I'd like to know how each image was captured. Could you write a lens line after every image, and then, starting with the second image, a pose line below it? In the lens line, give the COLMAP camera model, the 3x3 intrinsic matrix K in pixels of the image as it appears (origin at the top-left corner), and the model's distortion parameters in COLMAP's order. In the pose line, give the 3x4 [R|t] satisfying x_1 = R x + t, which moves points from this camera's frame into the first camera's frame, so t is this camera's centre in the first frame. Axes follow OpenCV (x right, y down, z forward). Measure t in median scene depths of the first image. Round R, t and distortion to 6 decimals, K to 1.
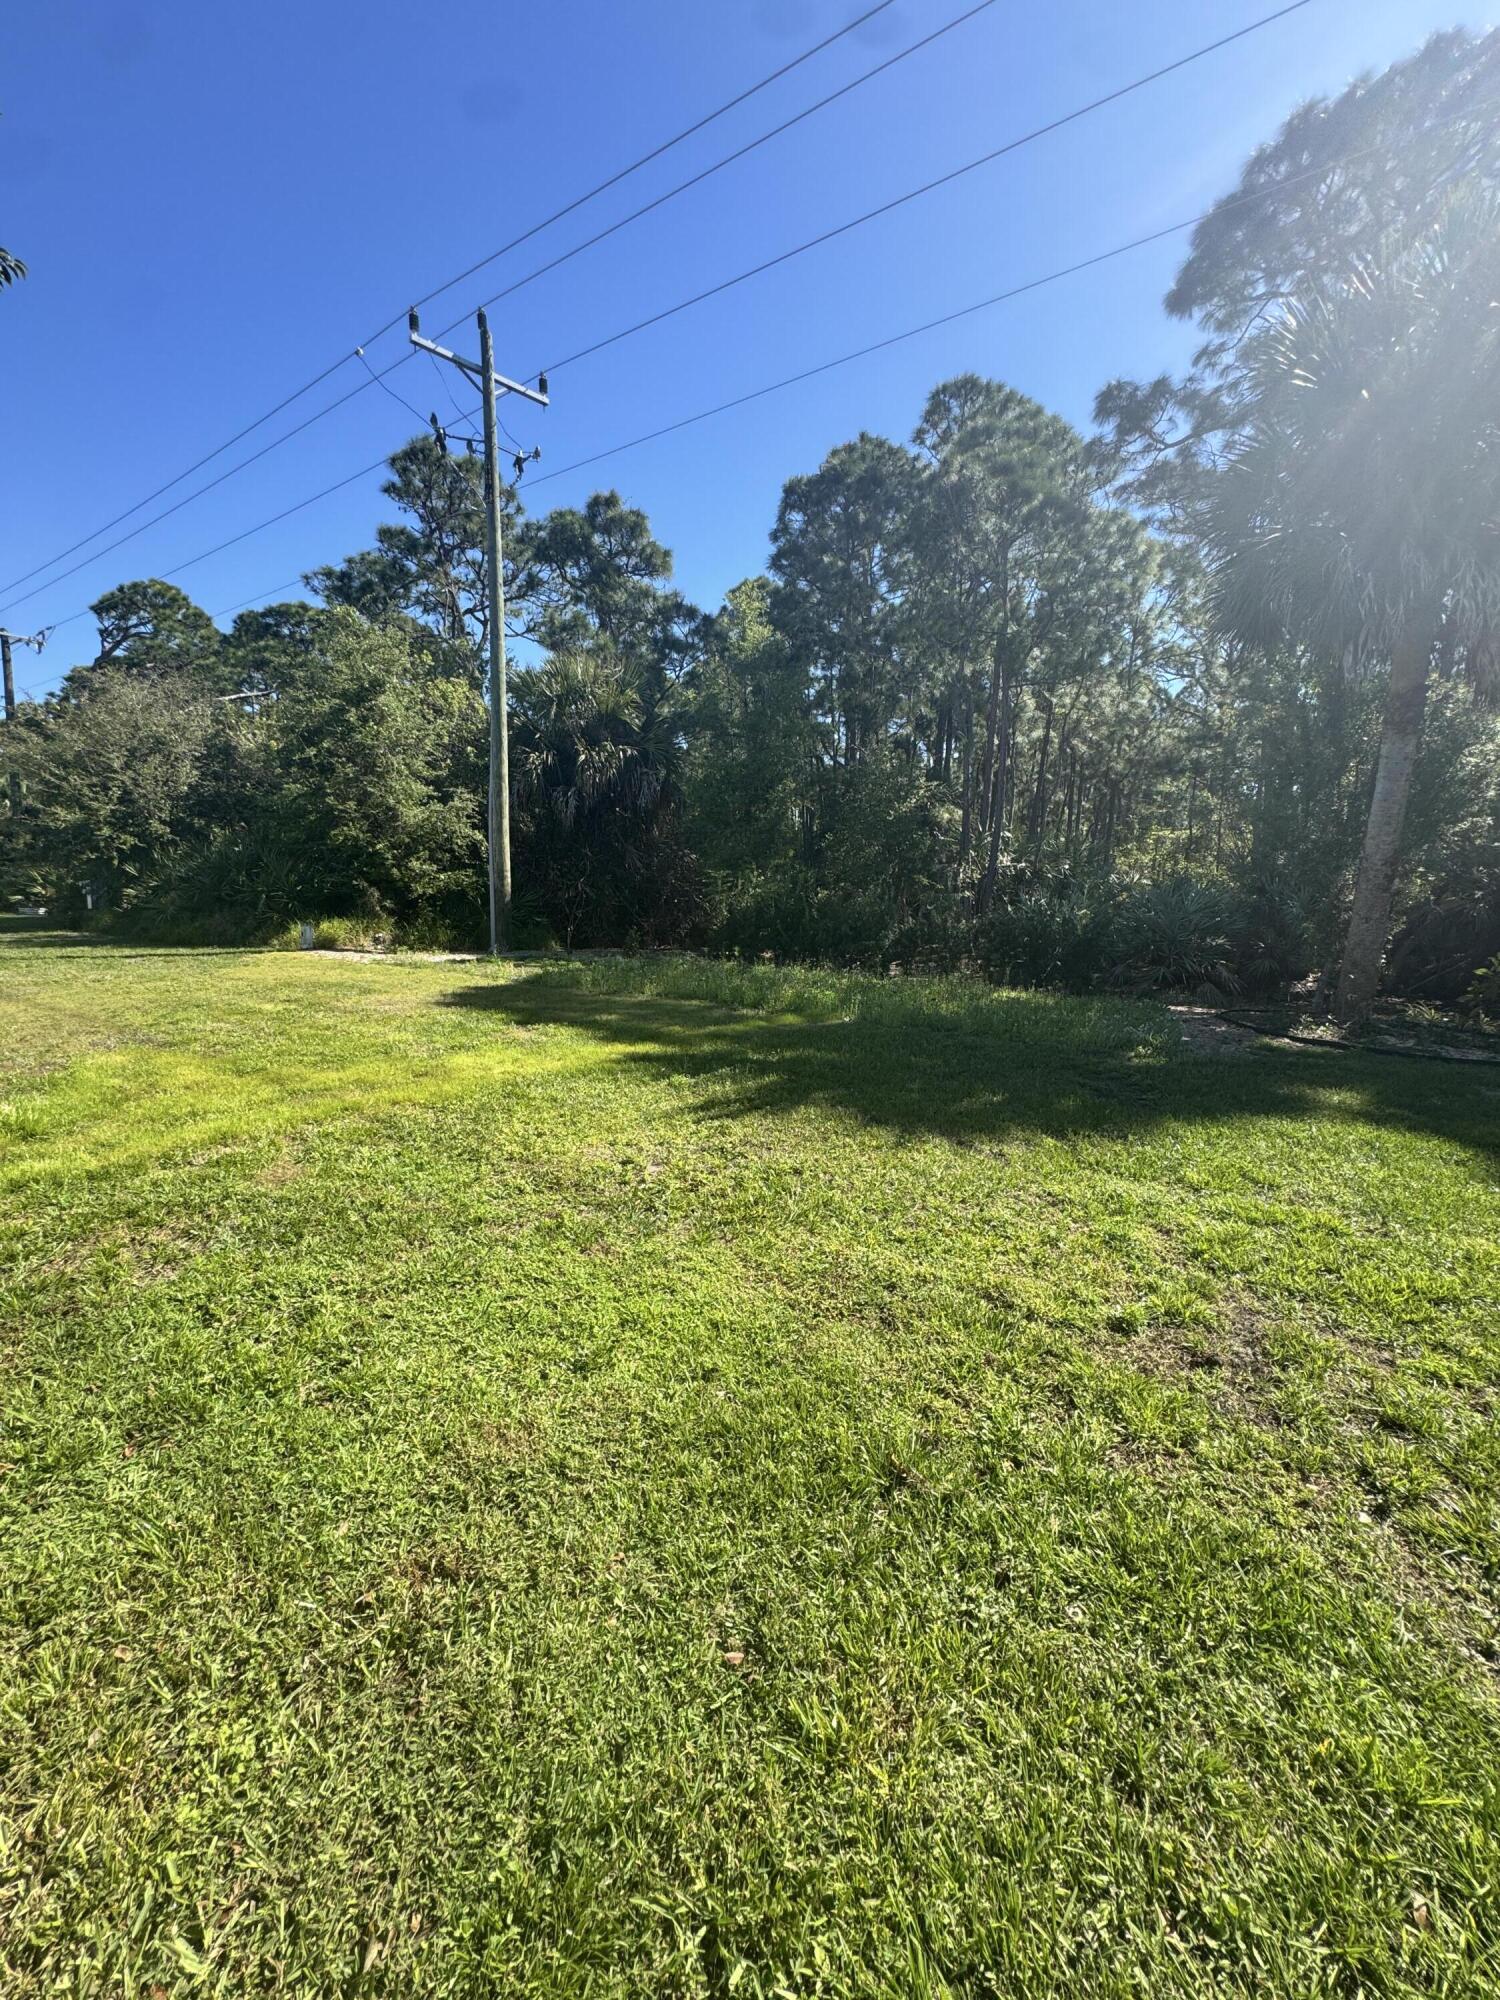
lens RADIAL K [[796.8, 0, 750.3], [0, 796.8, 1002.6], [0, 0, 1]] dist [-0.004263, 0.000225]
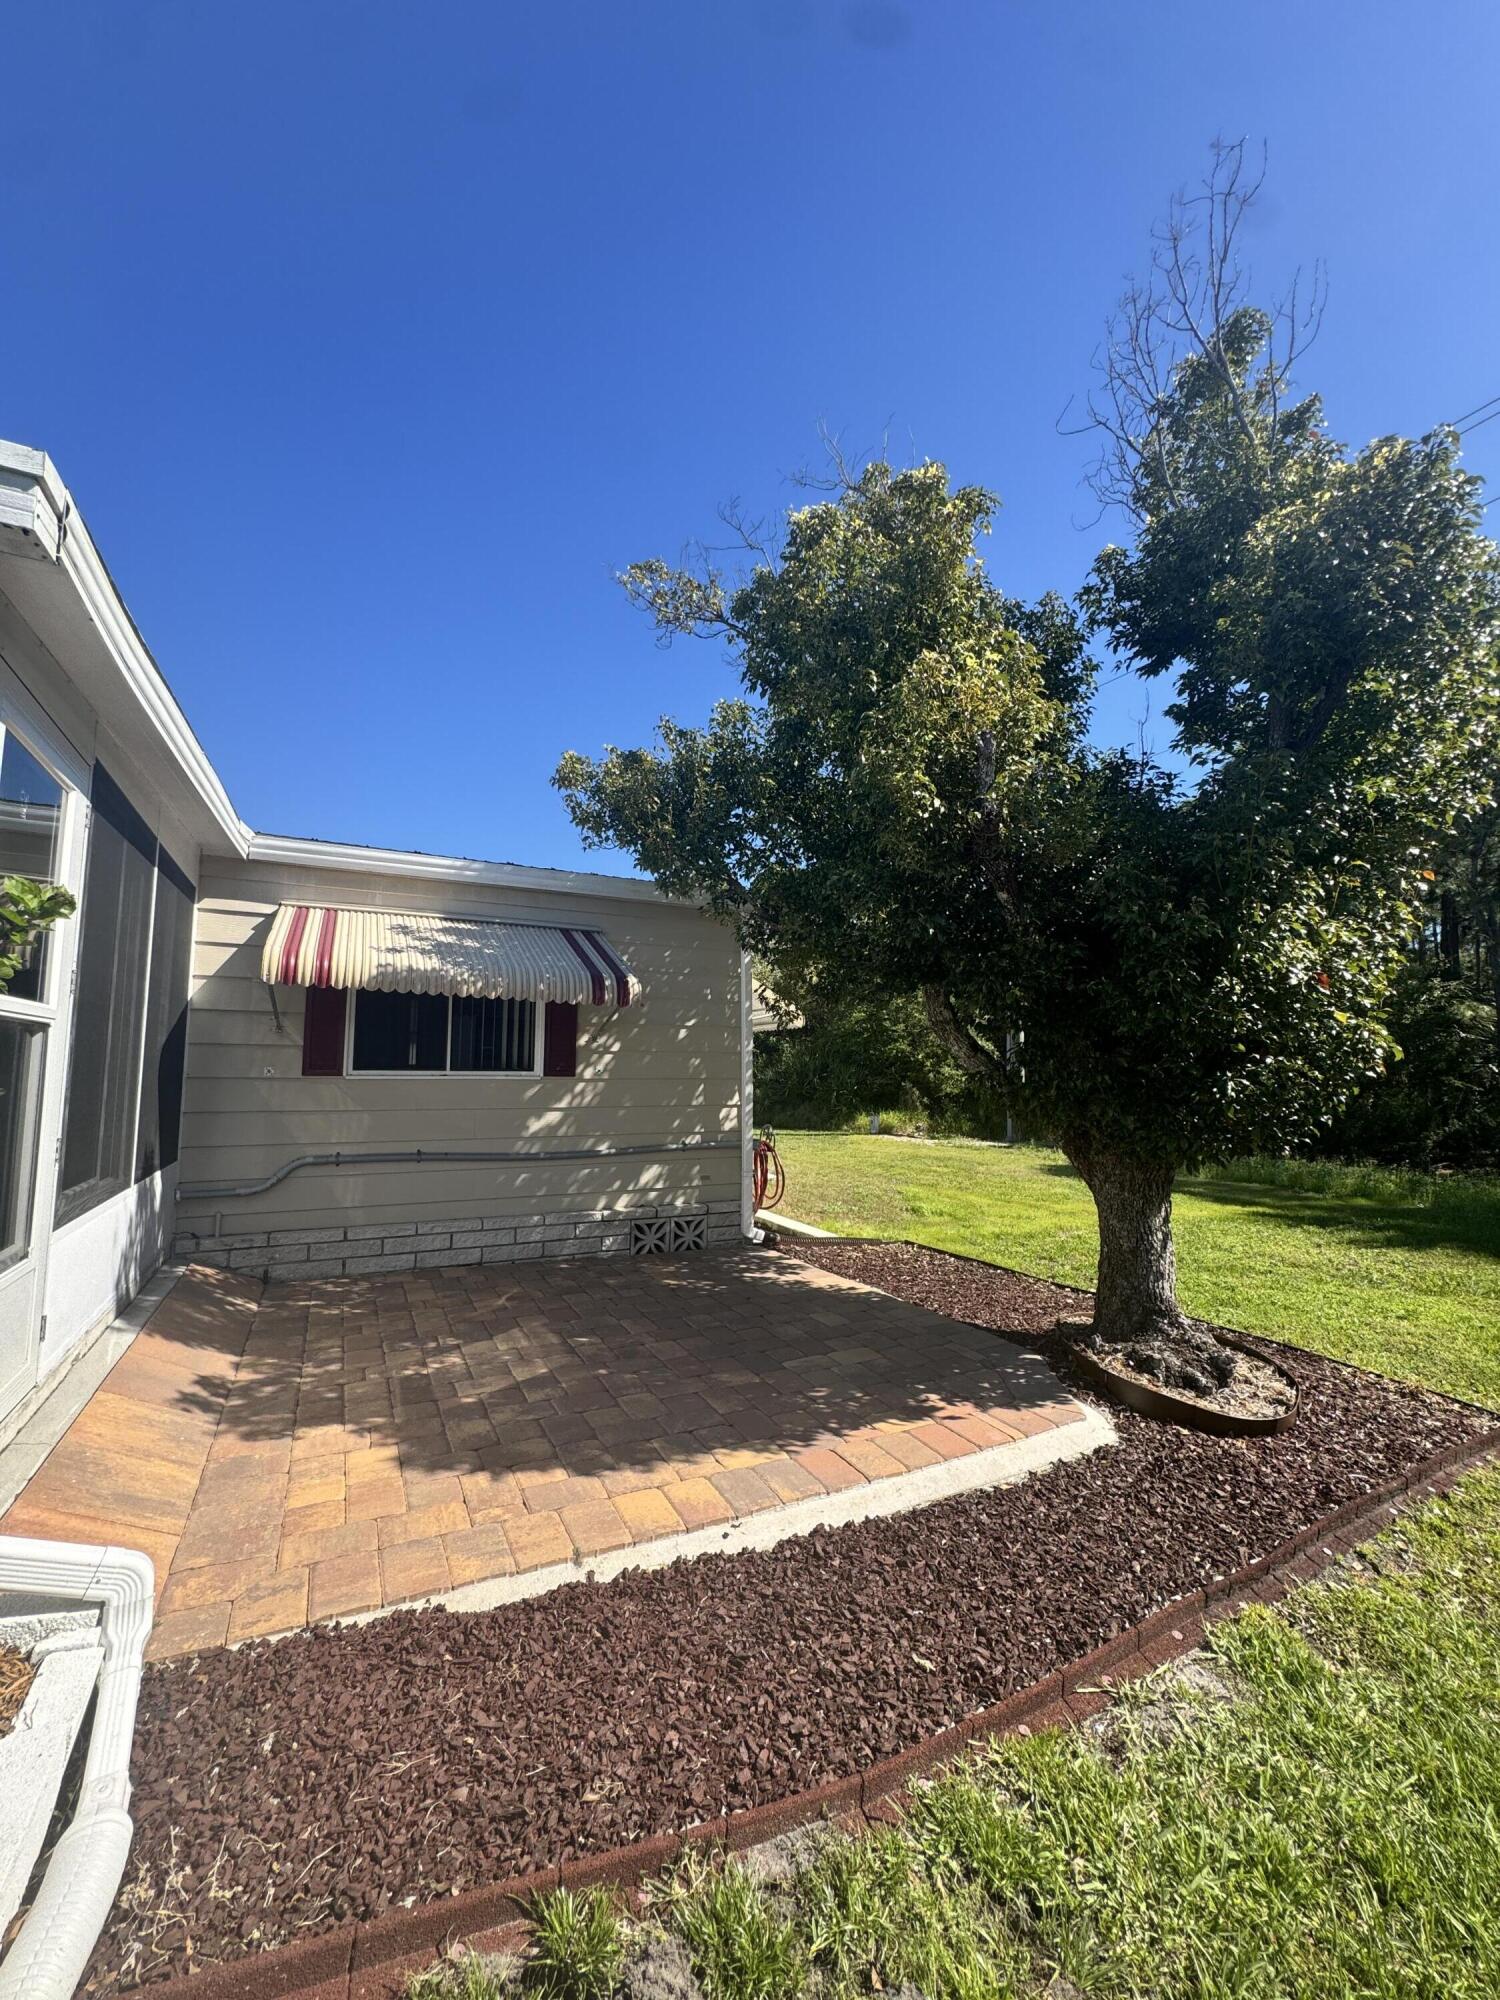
lens RADIAL K [[796.8, 0, 746.5], [0, 796.8, 1001.7], [0, 0, 1]] dist [-0.004263, 0.000225]
pose [[0.886050, -0.045219, -0.461379, -0.109273], [-0.066680, 0.972452, -0.223363, 0.029711], [0.458769, 0.228676, 0.858626, -0.290637]]
